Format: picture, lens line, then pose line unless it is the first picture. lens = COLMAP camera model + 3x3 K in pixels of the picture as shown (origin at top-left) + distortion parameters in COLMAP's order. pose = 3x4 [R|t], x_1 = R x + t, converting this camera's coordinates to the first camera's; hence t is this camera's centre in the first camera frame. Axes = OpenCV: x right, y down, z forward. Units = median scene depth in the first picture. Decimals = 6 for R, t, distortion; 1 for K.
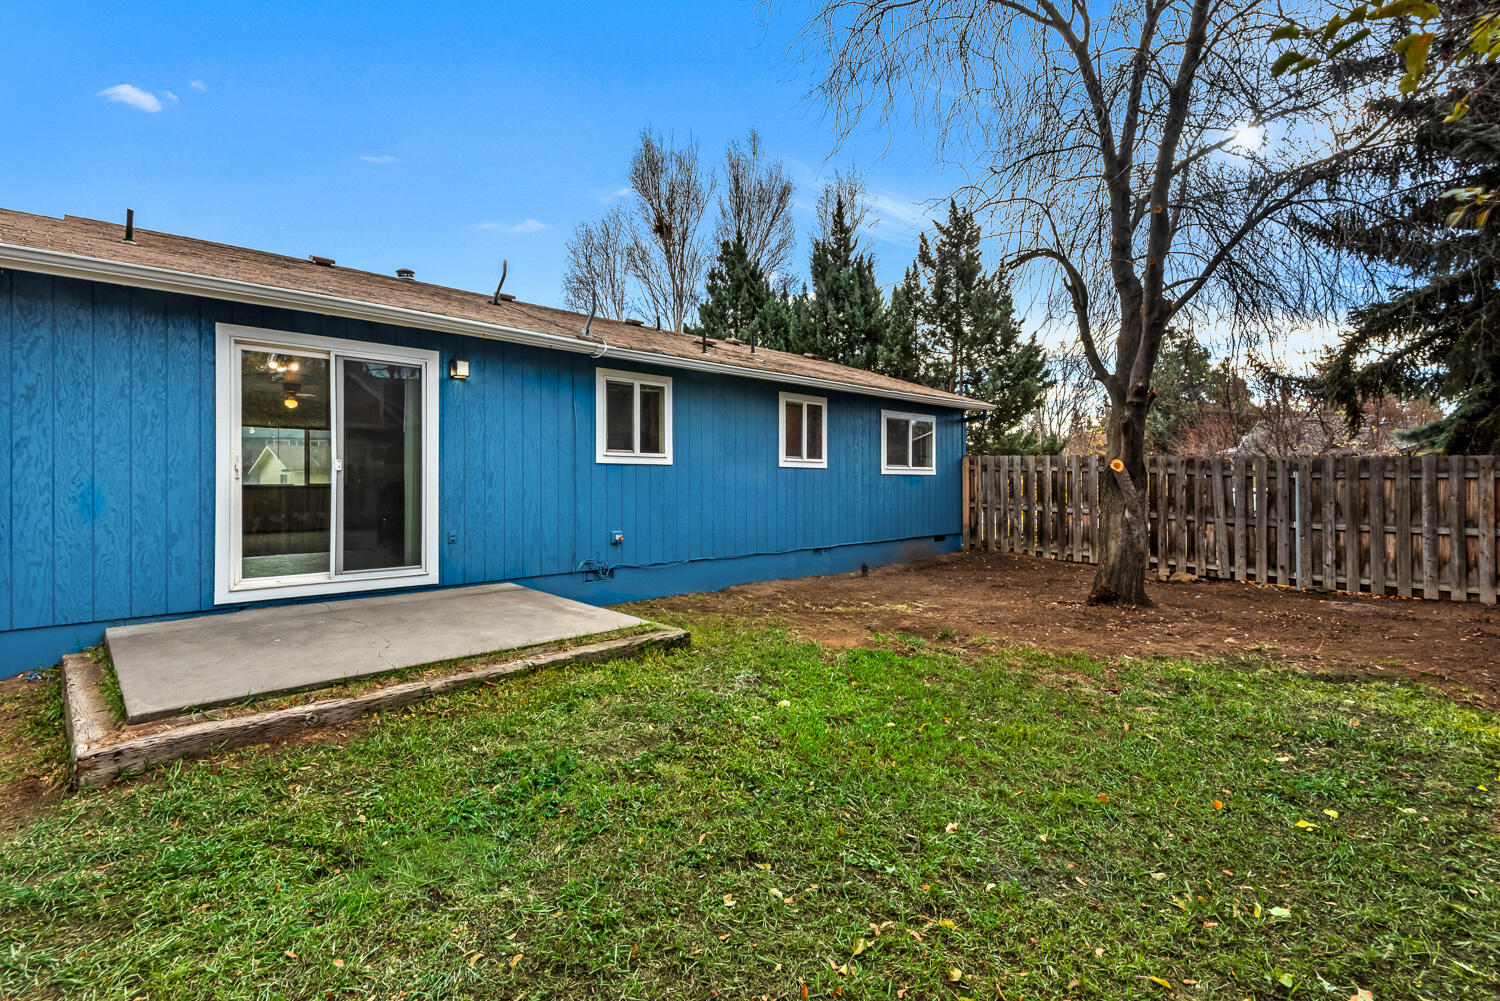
lens RADIAL K [[692.4, 0, 749.4], [0, 692.4, 496.2], [0, 0, 1]] dist [-0.000042, -0.000247]
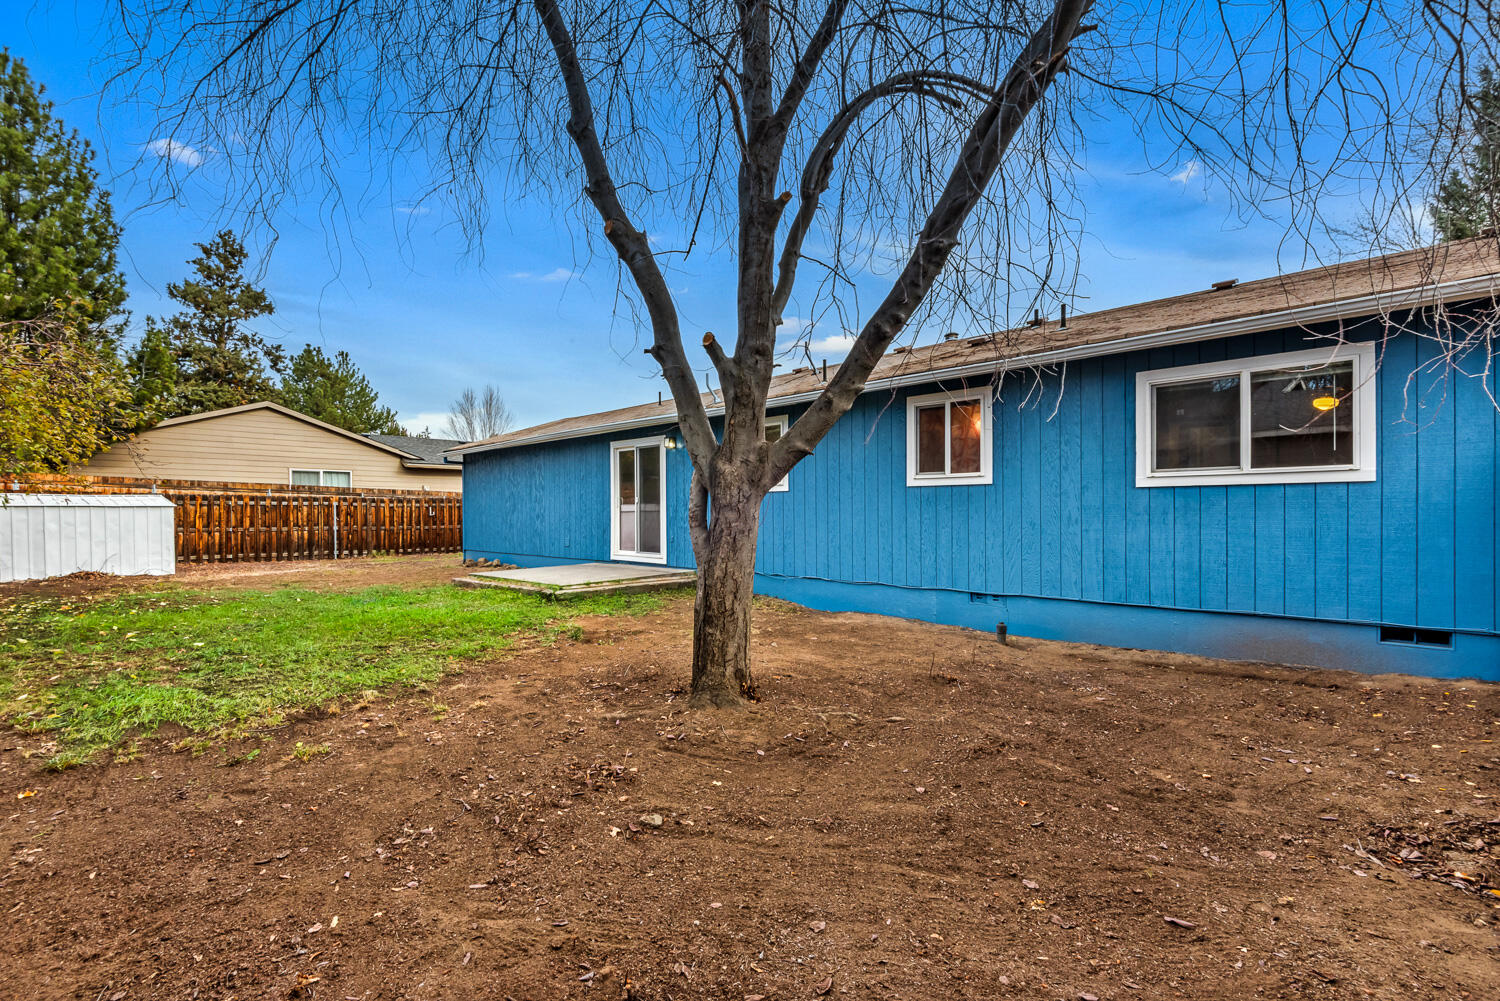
lens RADIAL K [[614.4, 0, 750.0], [0, 614.4, 500.5], [0, 0, 1]] dist [-0.001165, -0.000103]
pose [[0.066168, -0.010168, -0.997757, 0.734869], [-0.005503, 0.999929, -0.010555, -0.014982], [0.997793, 0.006189, 0.066108, 0.710089]]
